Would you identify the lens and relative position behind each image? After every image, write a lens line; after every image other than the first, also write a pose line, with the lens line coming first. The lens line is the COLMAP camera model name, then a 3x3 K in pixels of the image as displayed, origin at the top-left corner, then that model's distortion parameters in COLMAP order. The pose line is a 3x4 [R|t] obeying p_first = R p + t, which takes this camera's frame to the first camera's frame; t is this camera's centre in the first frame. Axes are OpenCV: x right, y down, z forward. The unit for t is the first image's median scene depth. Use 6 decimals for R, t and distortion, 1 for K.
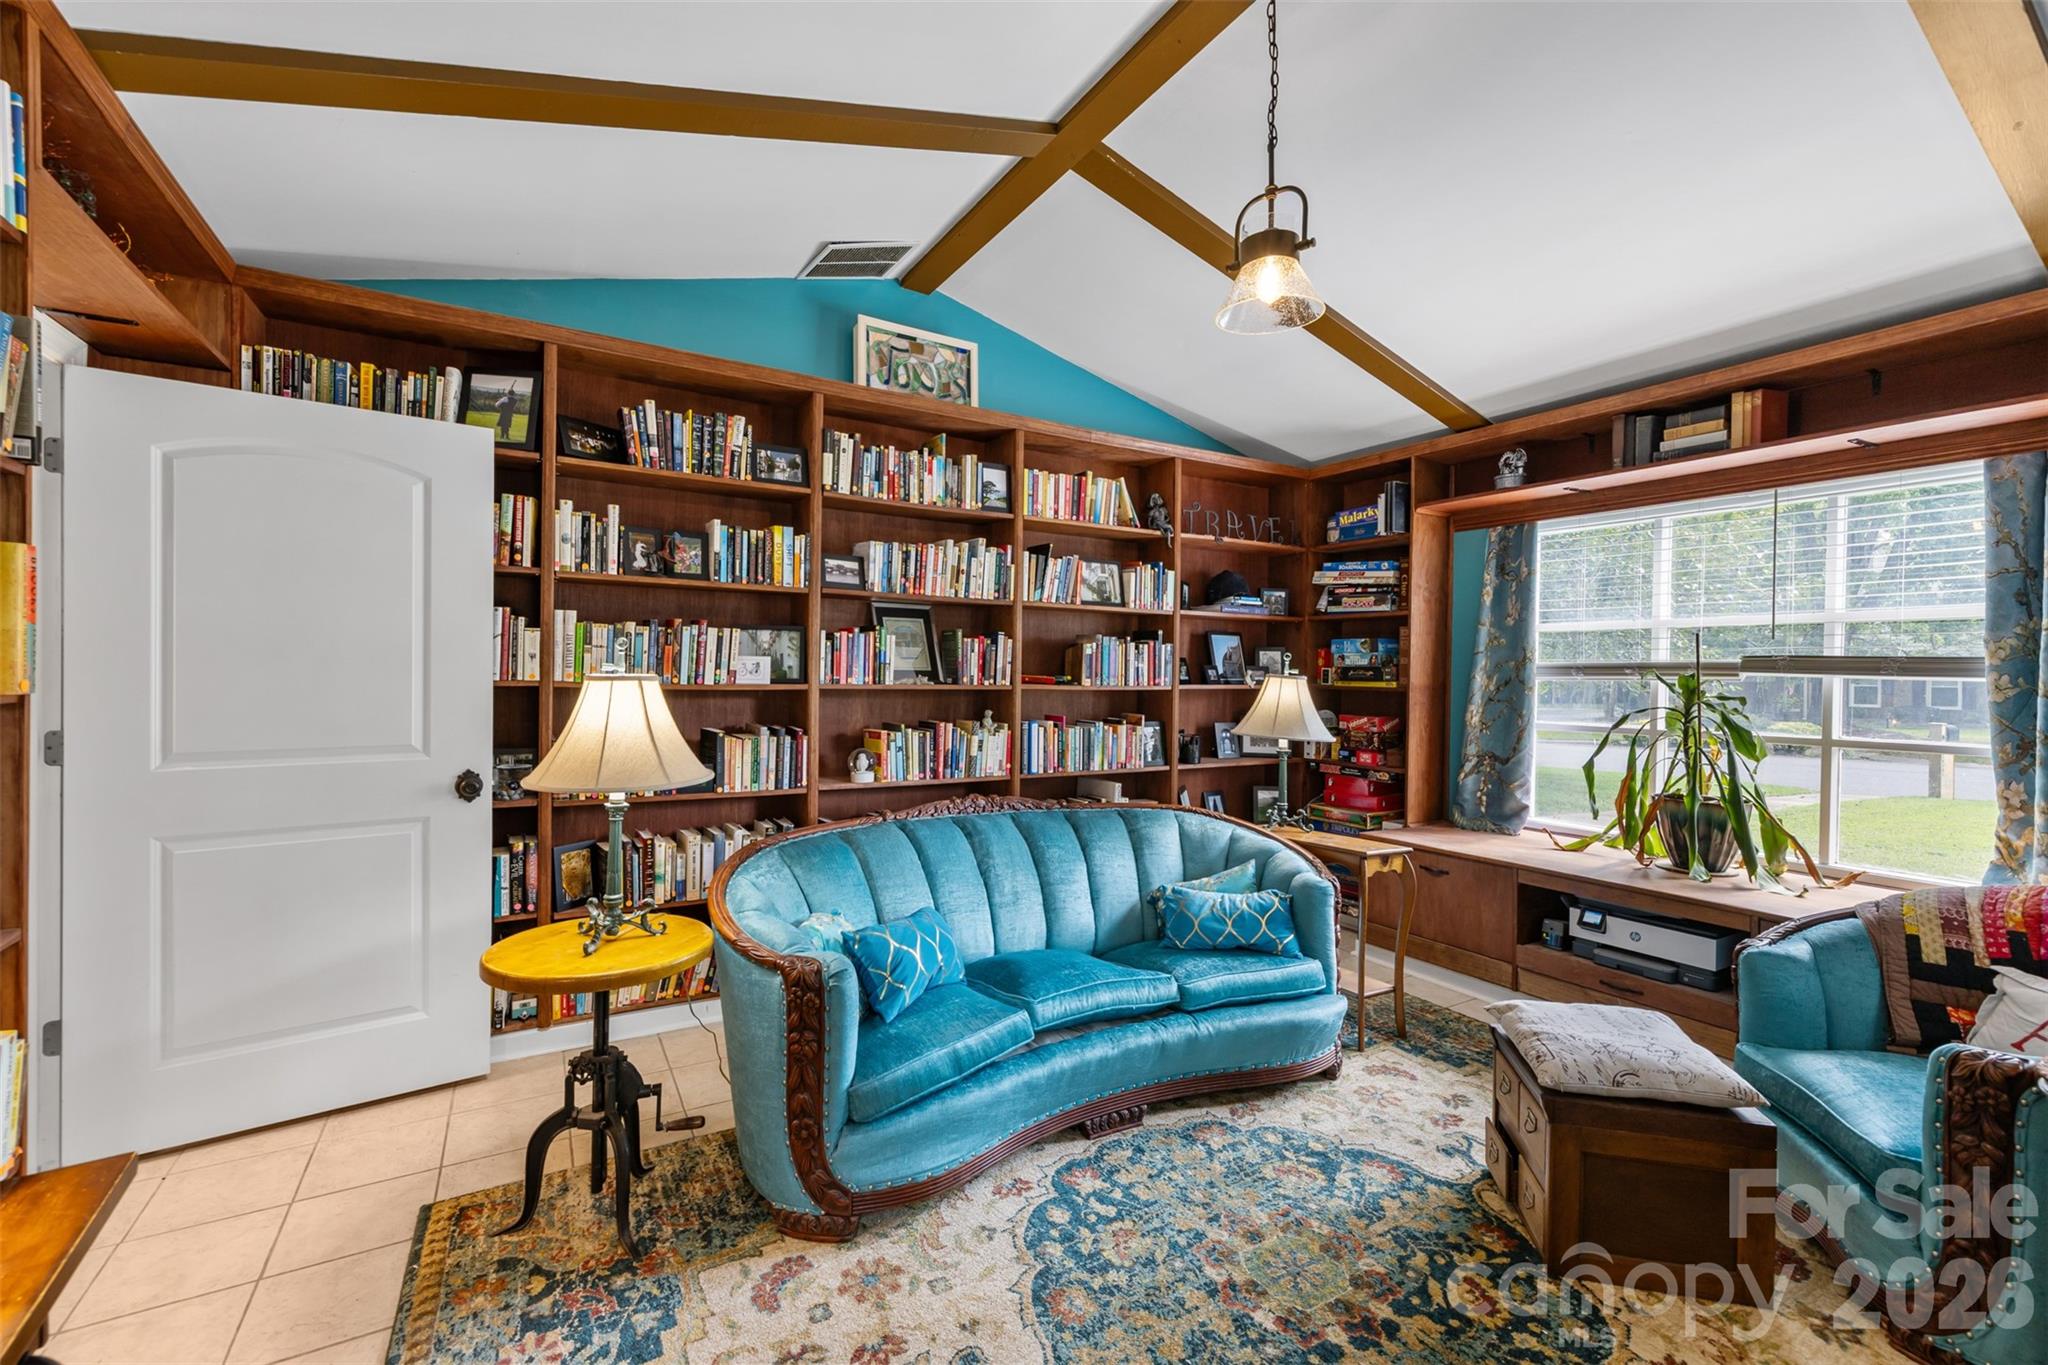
lens RADIAL K [[869.4, 0, 1036.3], [0, 869.4, 681.5], [0, 0, 1]] dist [0.002962, -0.000084]
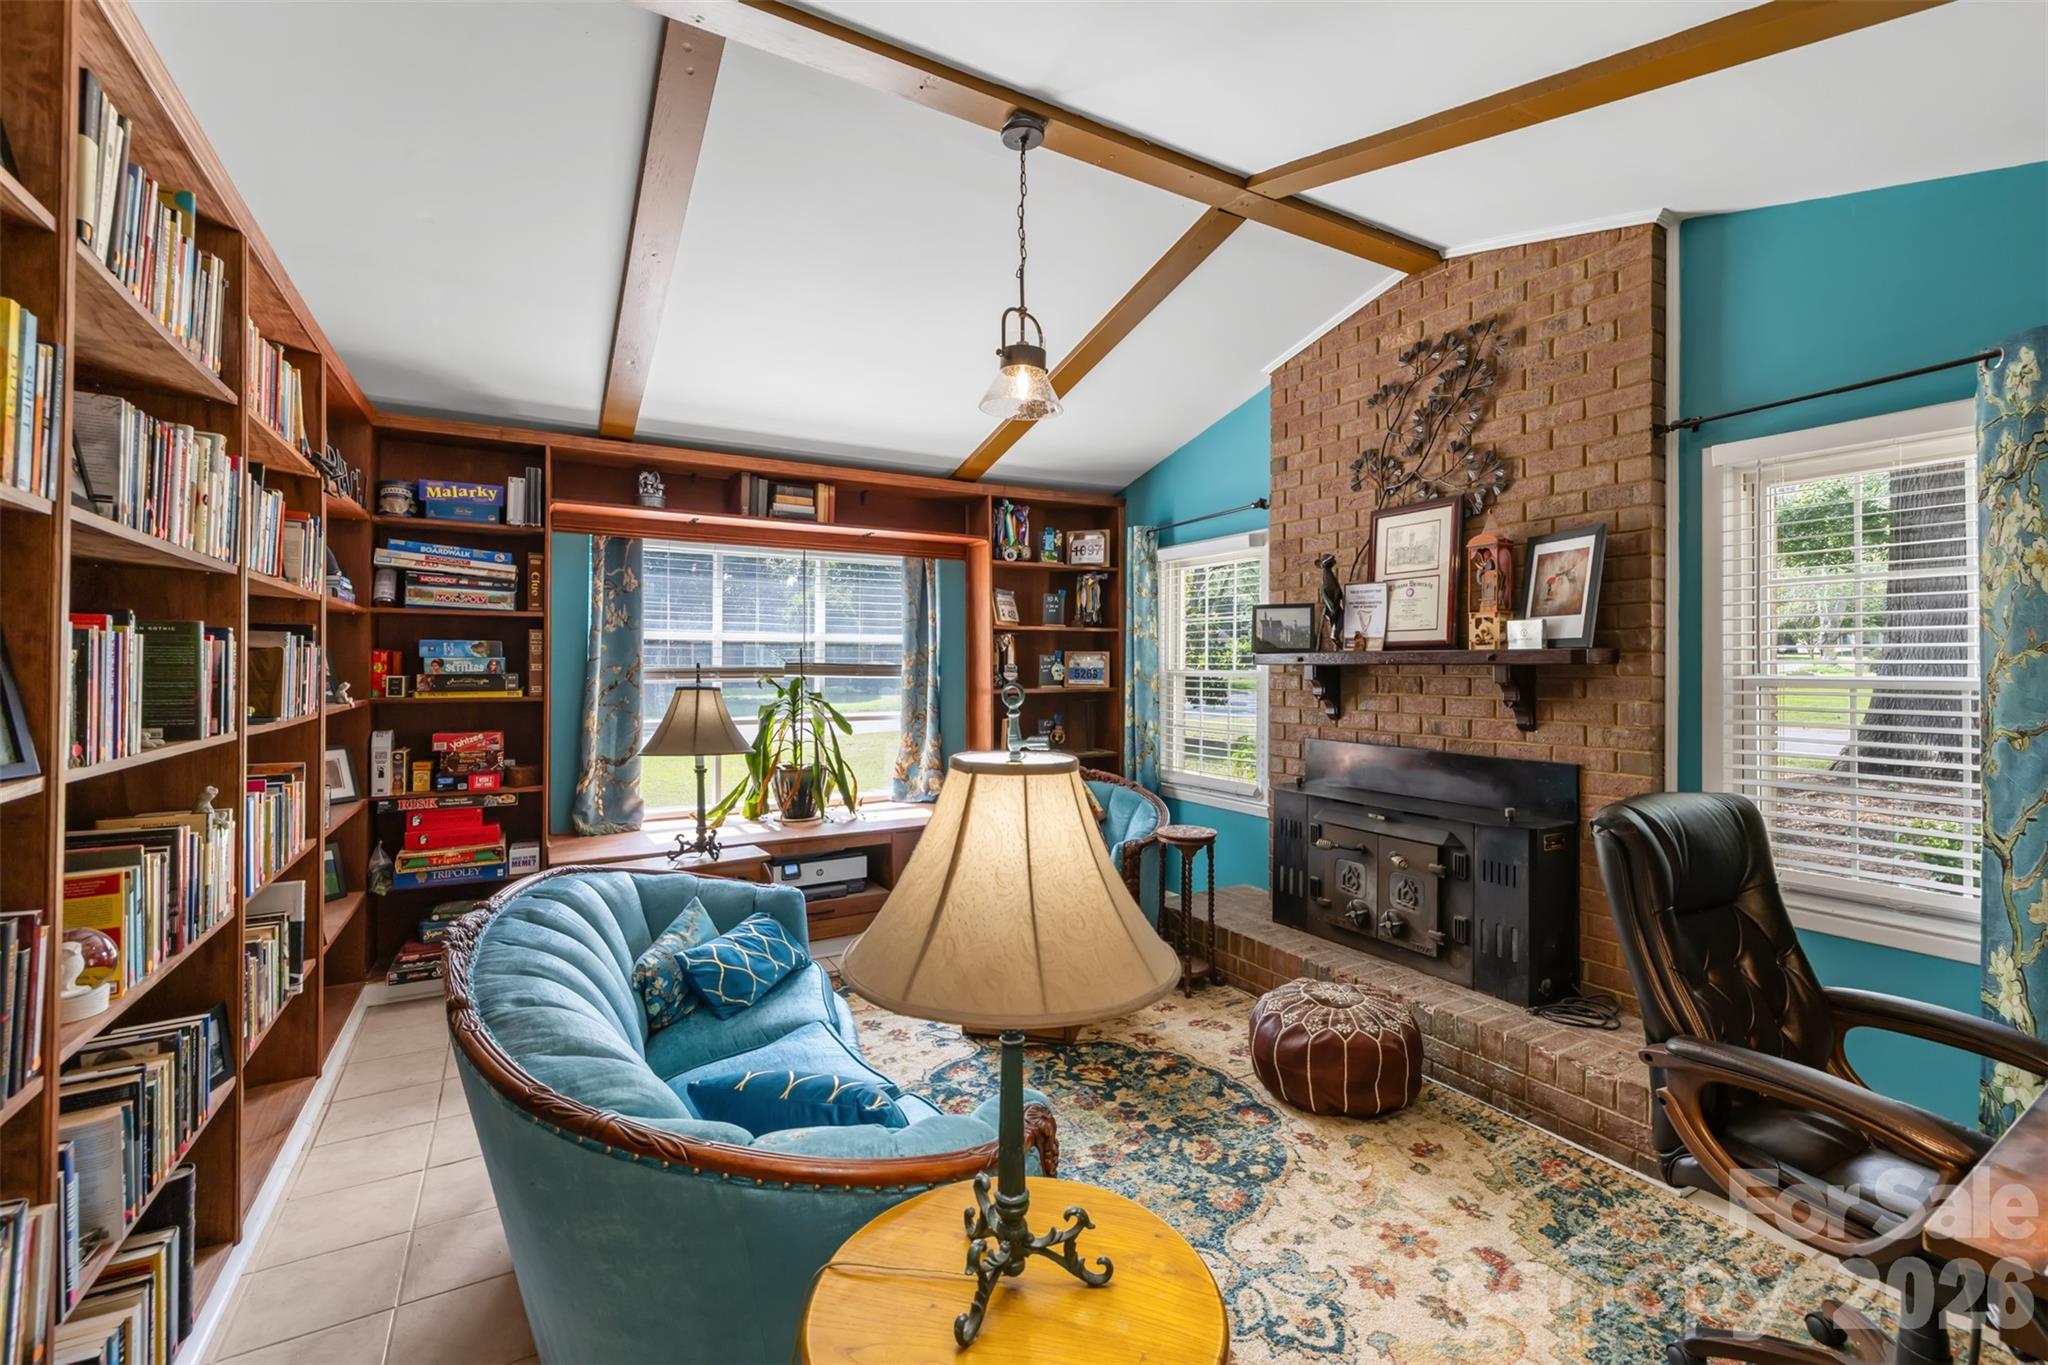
lens RADIAL K [[869.4, 0, 1033.5], [0, 869.4, 661.8], [0, 0, 1]] dist [0.002962, -0.000084]
pose [[0.012722, -0.008992, 0.999879, -0.524875], [0.010098, 0.999910, 0.008864, -0.035255], [-0.999868, 0.009984, 0.012812, 0.513180]]
